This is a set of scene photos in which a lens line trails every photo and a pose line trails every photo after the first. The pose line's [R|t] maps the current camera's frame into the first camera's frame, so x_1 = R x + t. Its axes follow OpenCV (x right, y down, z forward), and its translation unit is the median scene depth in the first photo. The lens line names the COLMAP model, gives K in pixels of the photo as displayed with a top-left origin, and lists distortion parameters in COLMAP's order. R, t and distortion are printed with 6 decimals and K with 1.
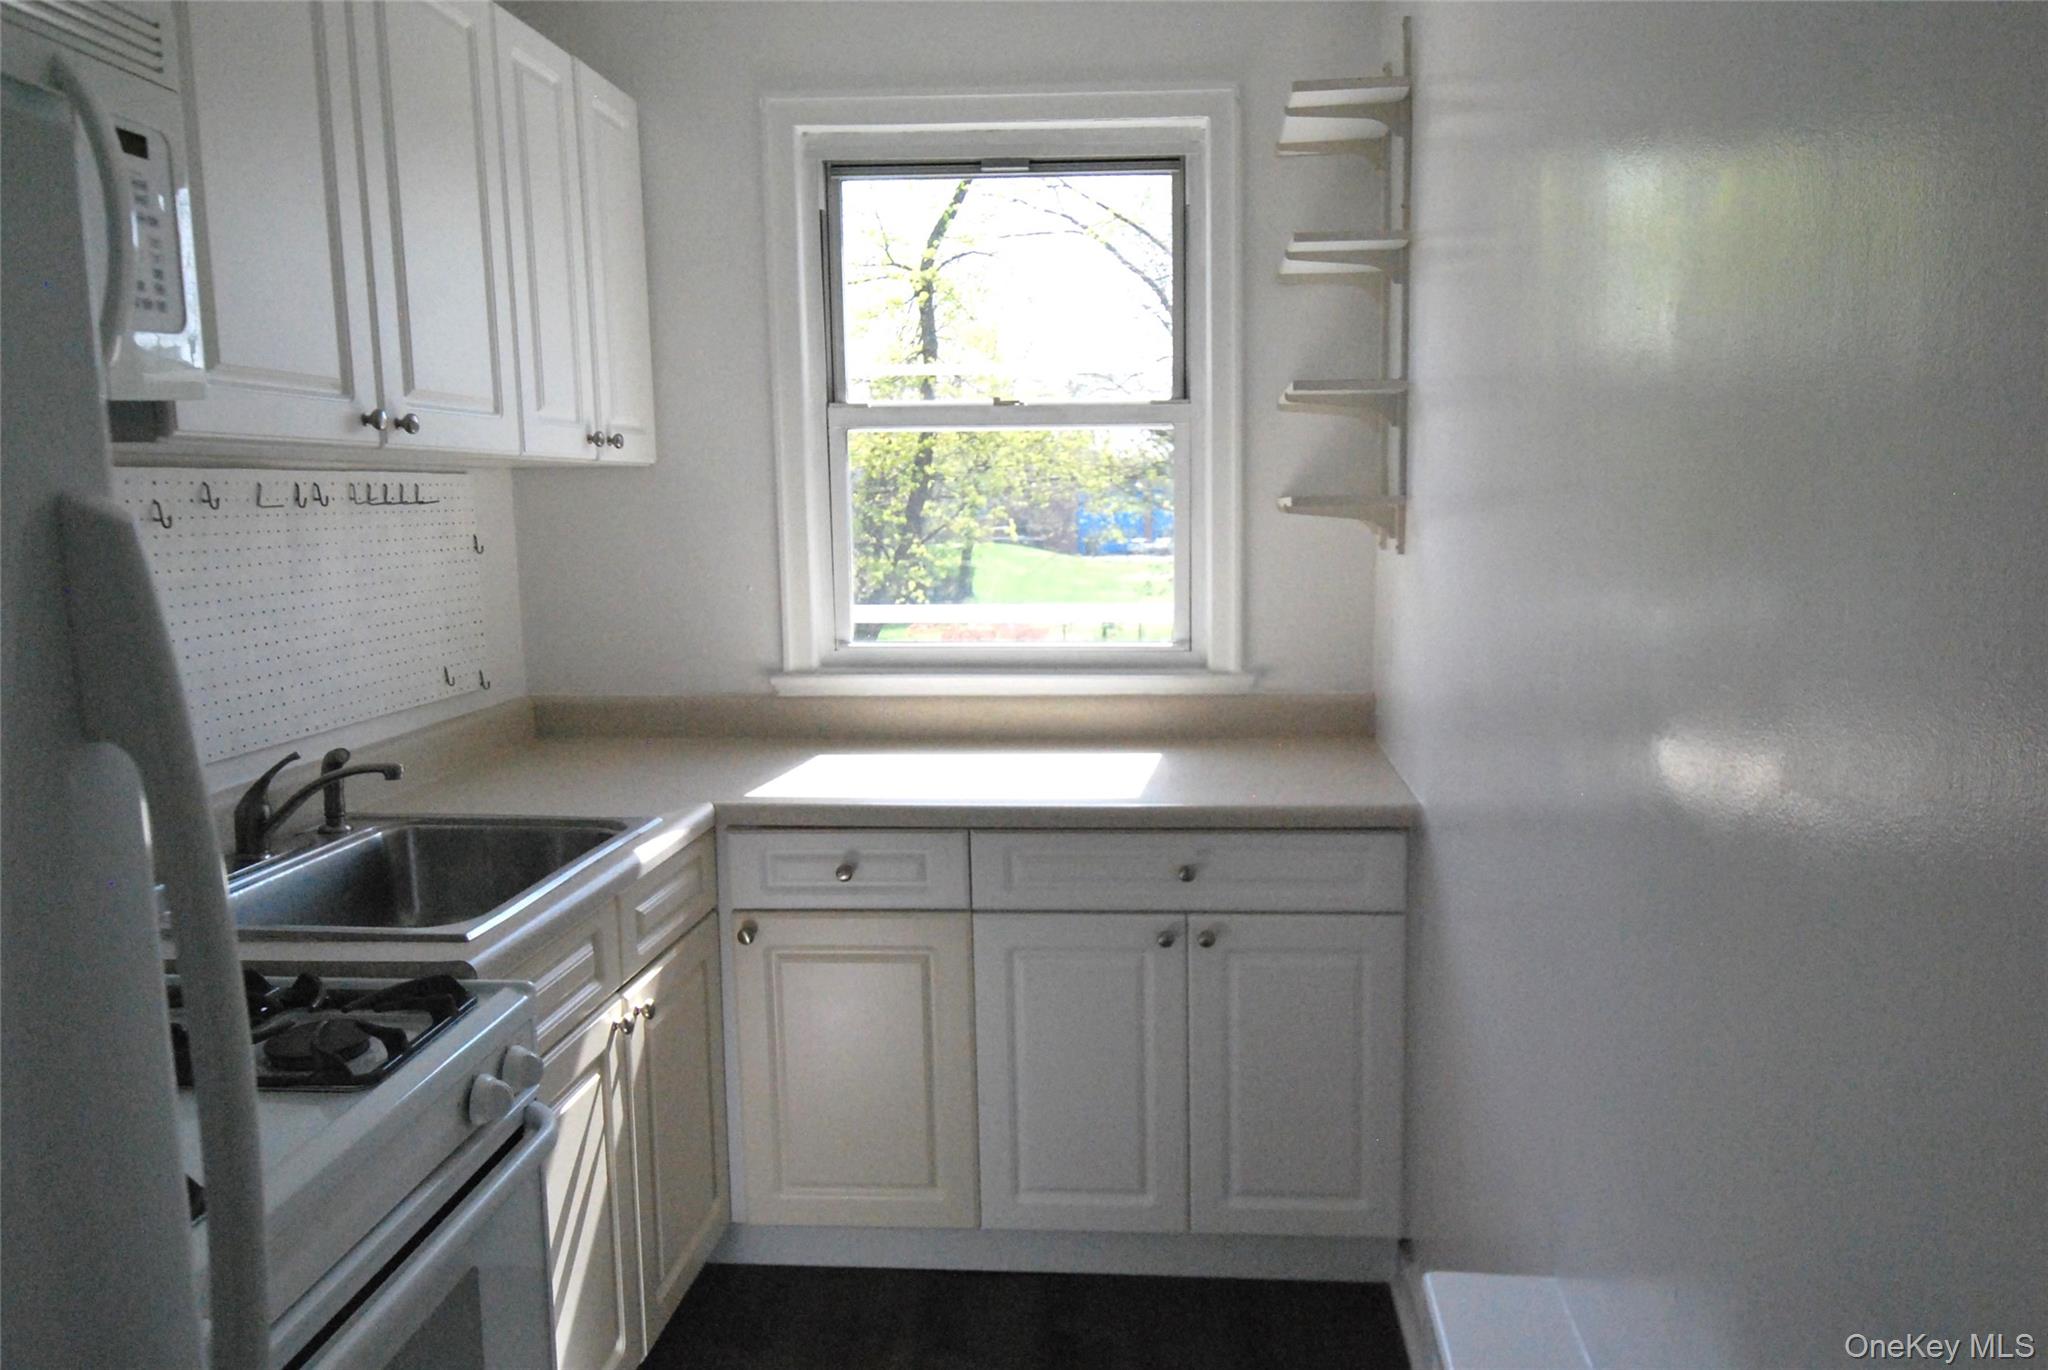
lens RADIAL K [[1314.0, 0, 1083.1], [0, 1314.0, 676.5], [0, 0, 1]] dist [0.007838, 0.000249]
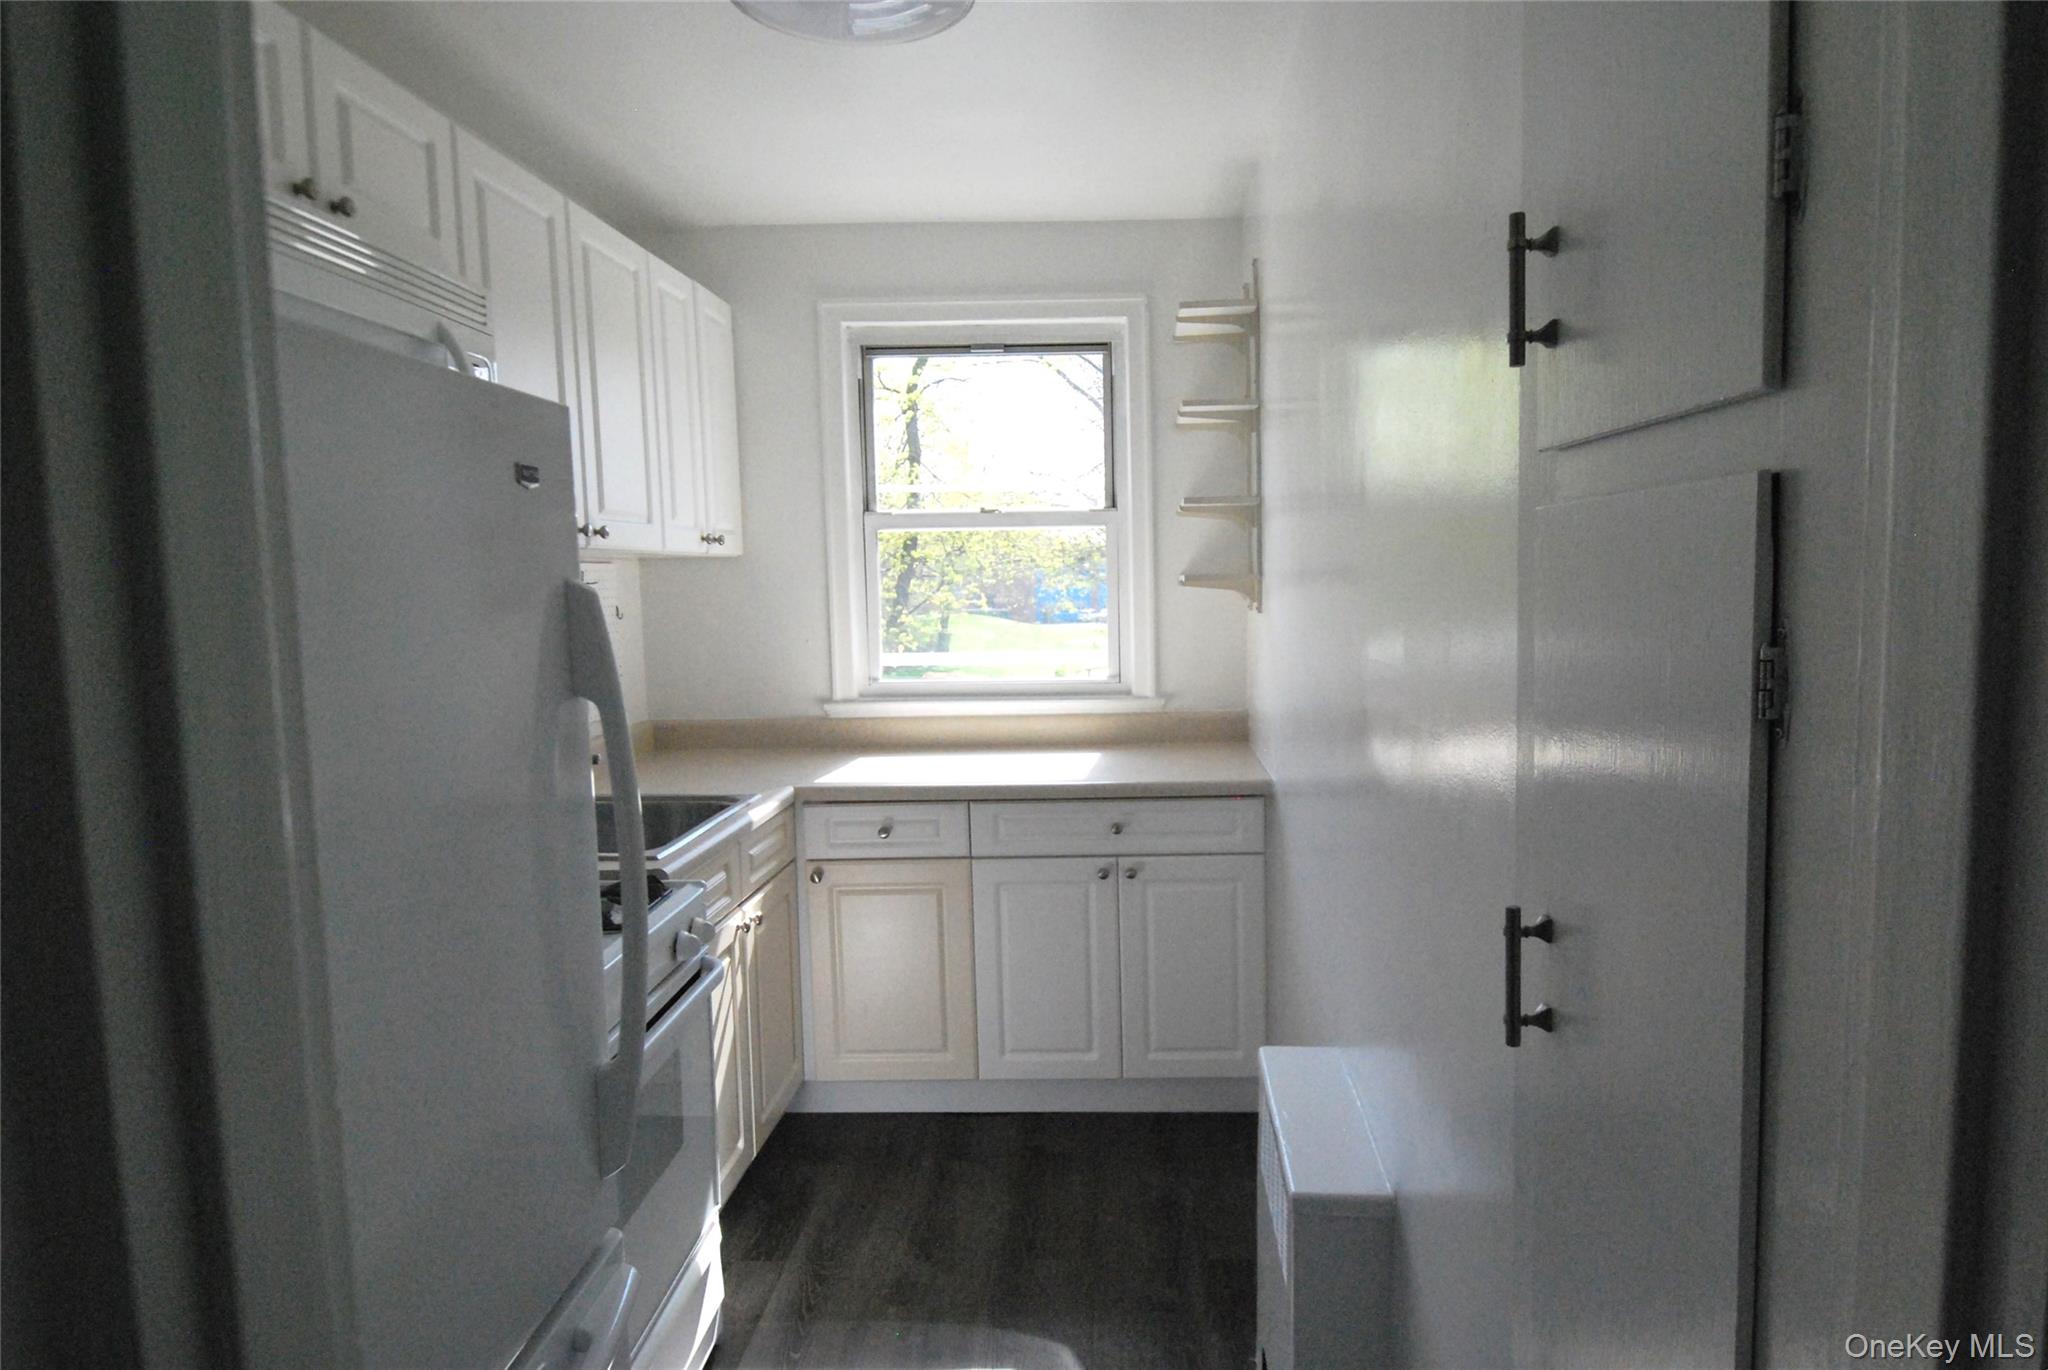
lens RADIAL K [[1093.2, 0, 1070.0], [0, 1093.2, 675.7], [0, 0, 1]] dist [0.018096, 0.000255]
pose [[0.999611, -0.010162, 0.025991, -0.003654], [0.011295, 0.998976, -0.043807, 0.027572], [-0.025520, 0.044083, 0.998702, -0.209939]]
